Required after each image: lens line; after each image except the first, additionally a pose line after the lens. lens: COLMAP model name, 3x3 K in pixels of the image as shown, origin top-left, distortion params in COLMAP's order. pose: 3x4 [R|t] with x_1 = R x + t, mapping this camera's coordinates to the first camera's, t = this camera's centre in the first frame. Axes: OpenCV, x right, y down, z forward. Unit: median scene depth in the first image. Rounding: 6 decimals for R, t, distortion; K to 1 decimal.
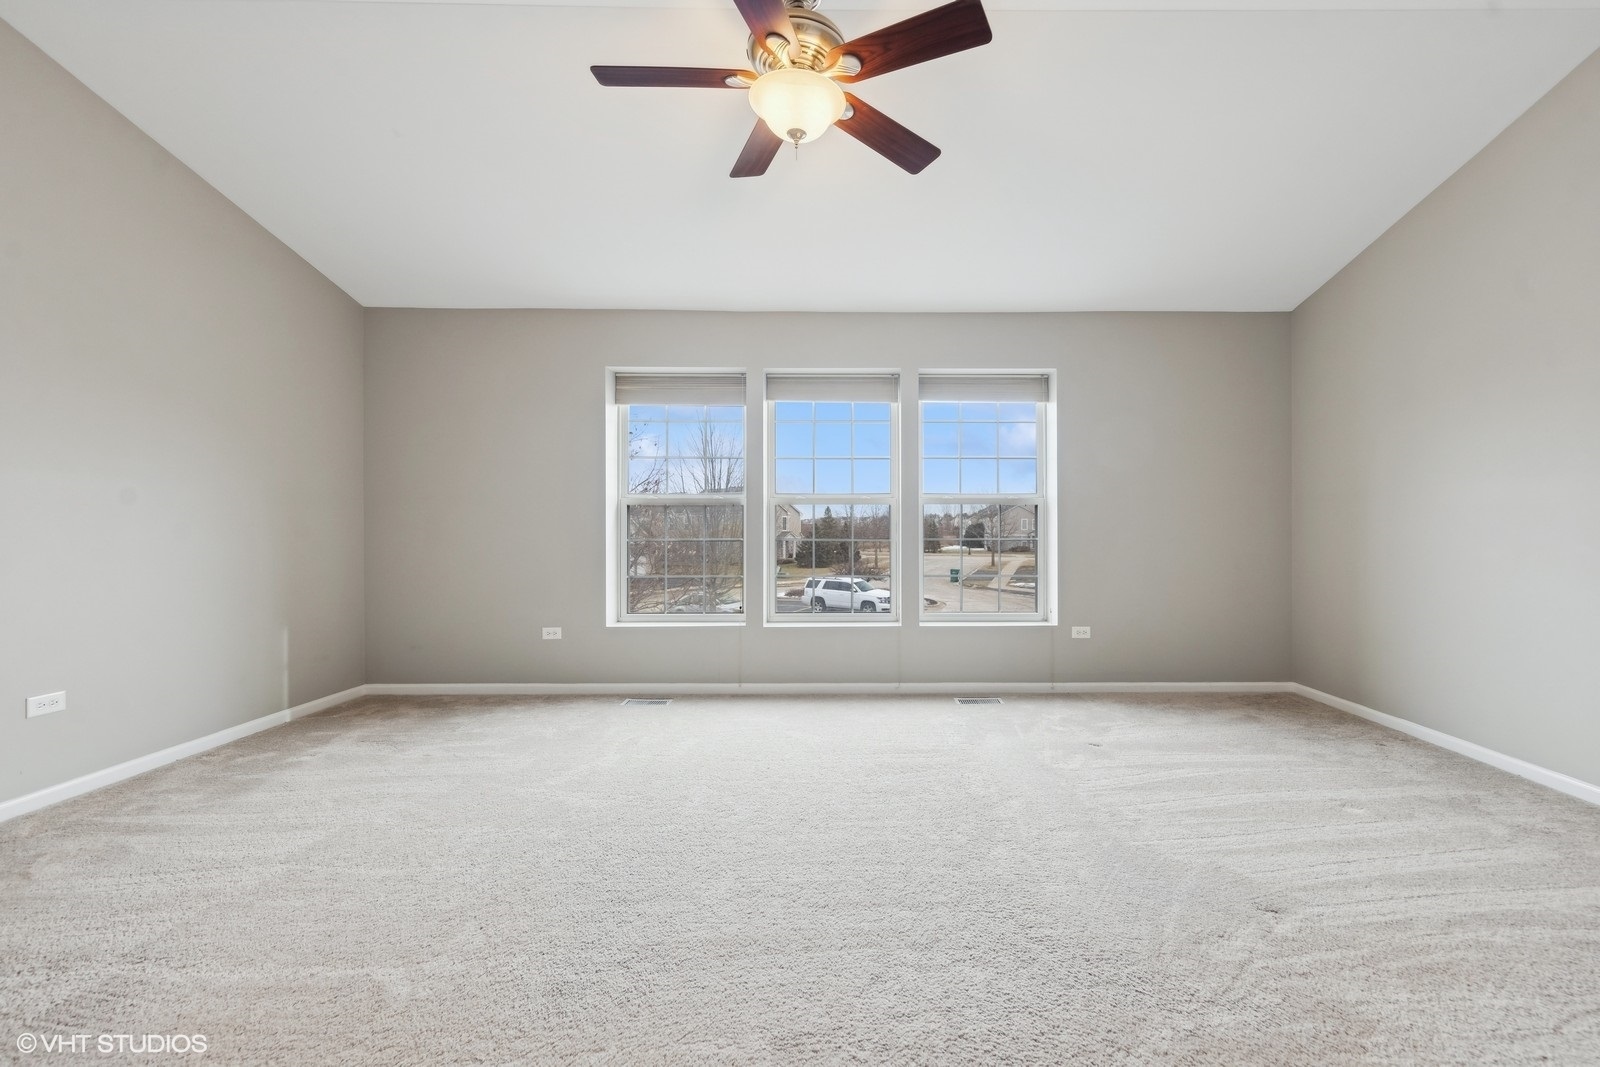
lens RADIAL K [[641.4, 0, 803.4], [0, 641.4, 521.7], [0, 0, 1]] dist [0.010955, -0.000079]
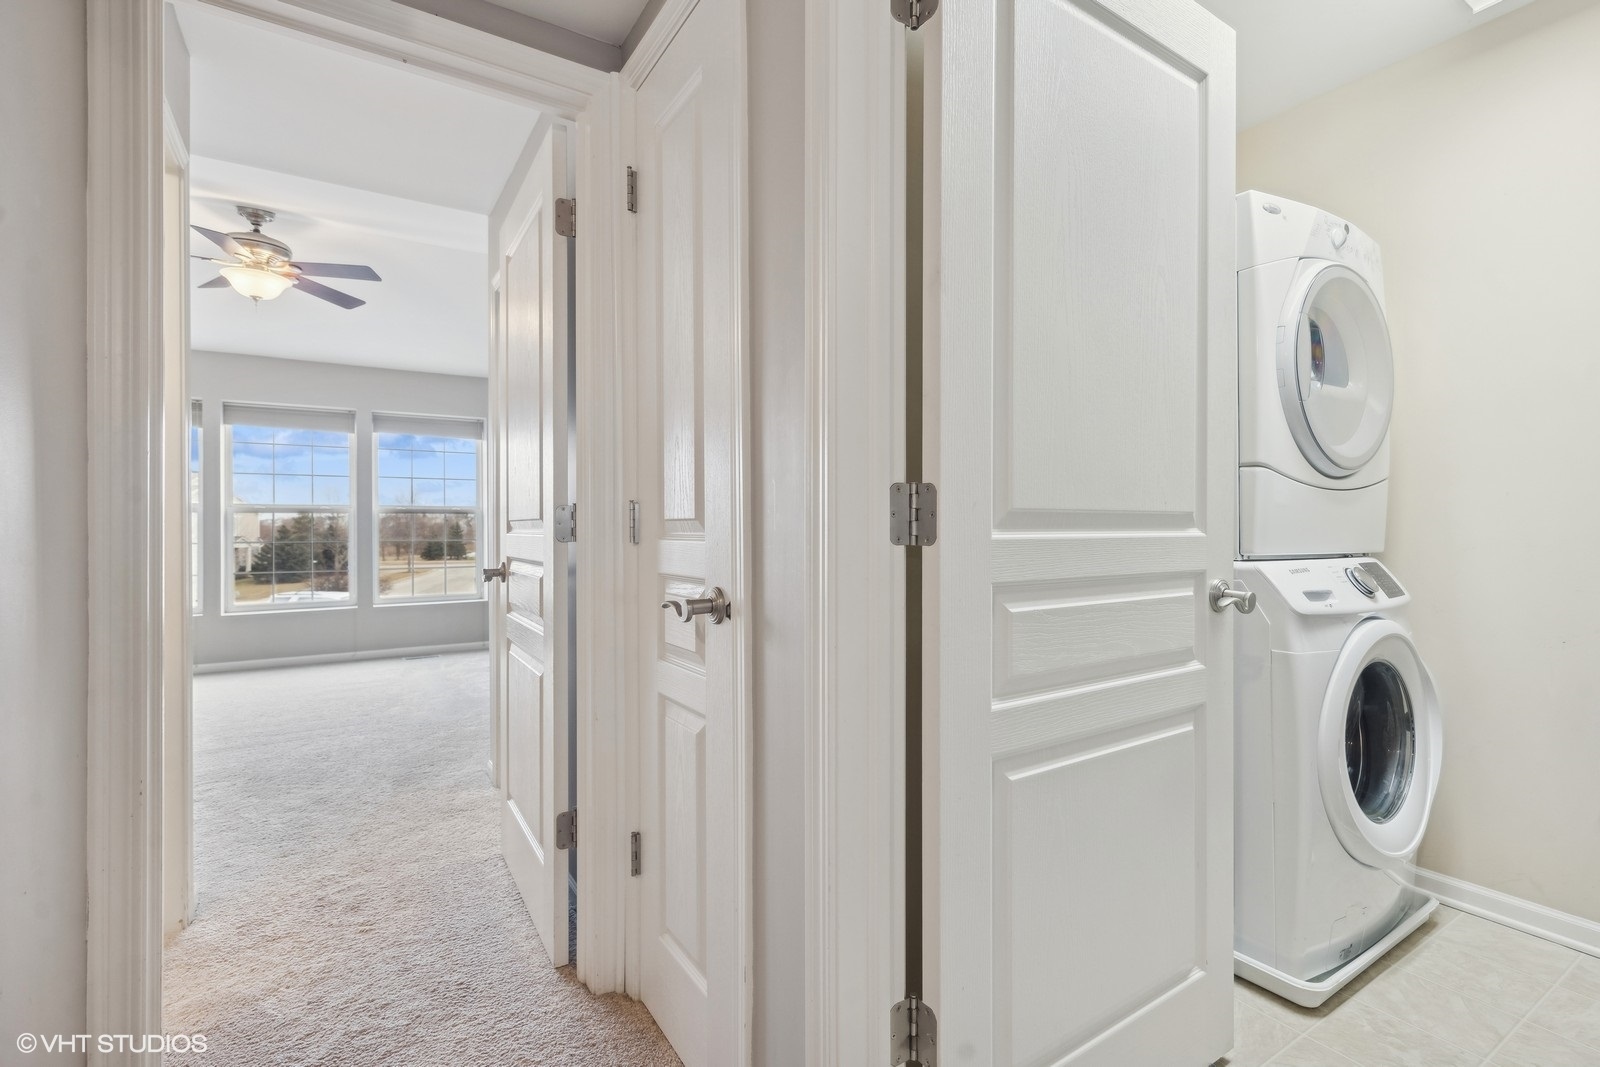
lens RADIAL K [[730.5, 0, 800.0], [0, 730.5, 533.5], [0, 0, 1]] dist [0.001516, 0.000052]
pose [[0.805950, -0.004384, 0.591968, 0.000525], [-0.002147, 0.999944, 0.010329, -0.002628], [-0.591980, -0.009595, 0.805895, -0.700374]]
